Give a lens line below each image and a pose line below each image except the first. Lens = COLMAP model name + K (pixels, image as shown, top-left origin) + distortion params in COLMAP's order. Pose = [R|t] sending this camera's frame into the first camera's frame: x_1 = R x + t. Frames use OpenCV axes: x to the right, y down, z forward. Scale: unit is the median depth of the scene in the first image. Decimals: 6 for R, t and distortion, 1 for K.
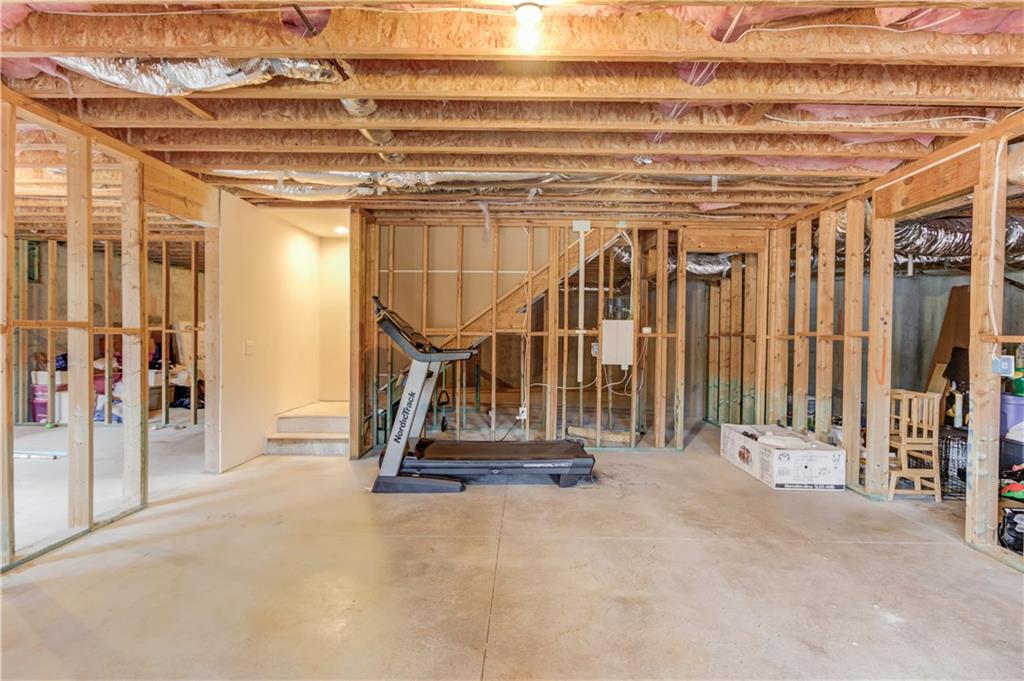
lens RADIAL K [[485.1, 0, 515.5], [0, 485.1, 337.7], [0, 0, 1]] dist [0.003568, 0.000257]
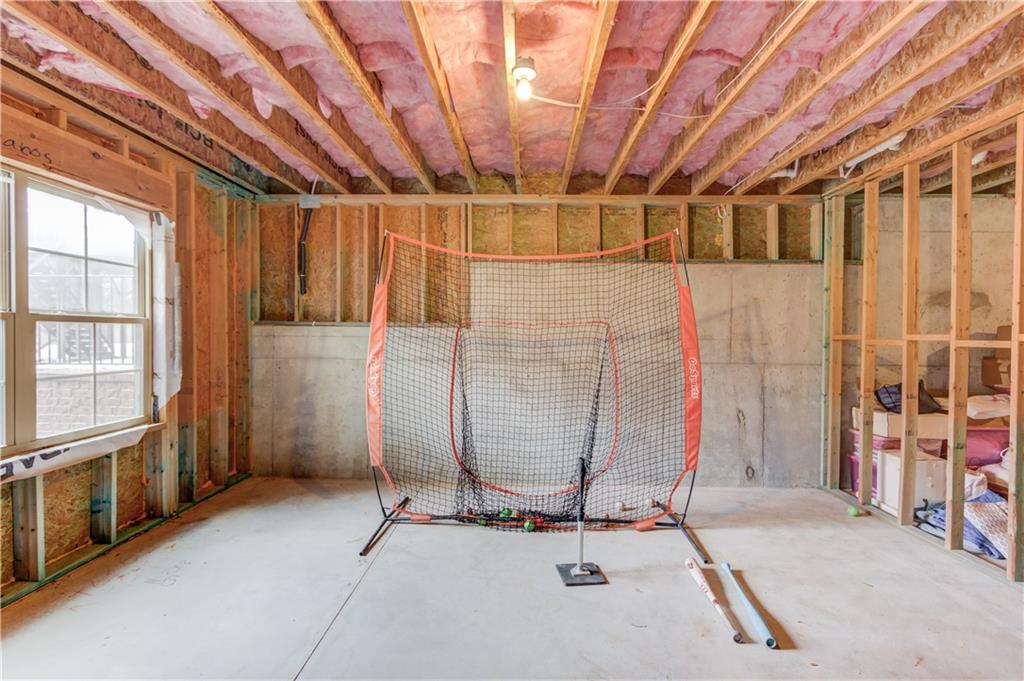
lens RADIAL K [[485.1, 0, 511.1], [0, 485.1, 340.4], [0, 0, 1]] dist [0.003568, 0.000257]
pose [[-0.028339, -0.001862, -0.999597, -0.374649], [-0.019162, 0.999816, -0.001319, -0.007543], [0.999415, 0.019117, -0.028370, 0.603387]]
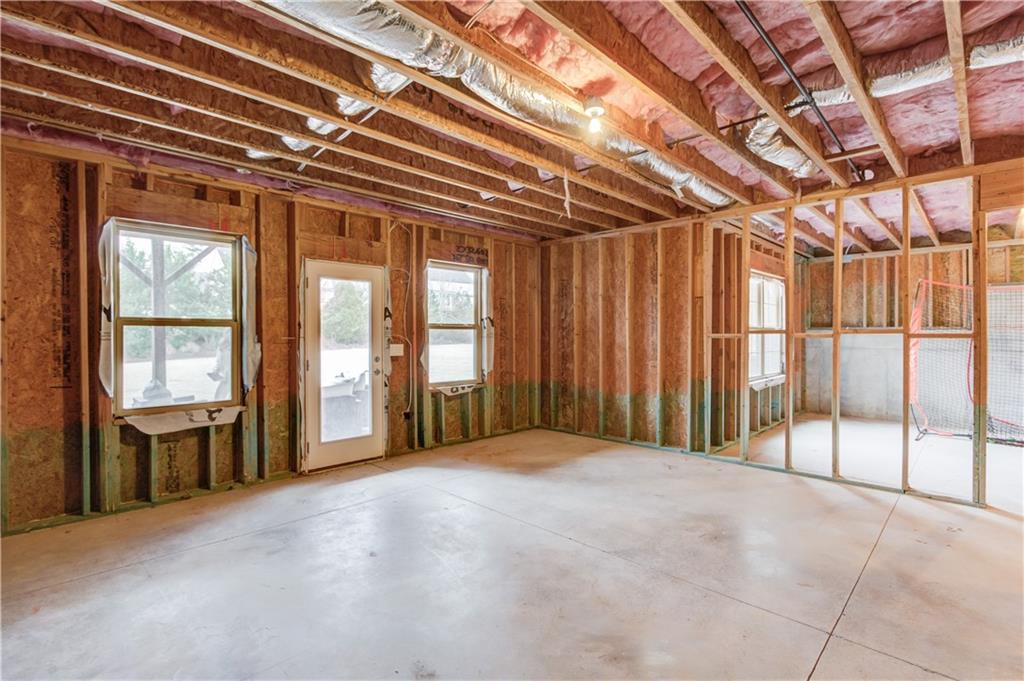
lens RADIAL K [[485.1, 0, 510.5], [0, 485.1, 337.7], [0, 0, 1]] dist [0.003568, 0.000257]
pose [[-0.685970, -0.005891, -0.727606, 0.355293], [-0.014060, 0.999888, 0.005160, 0.001619], [0.727494, 0.013770, -0.685976, 0.528801]]
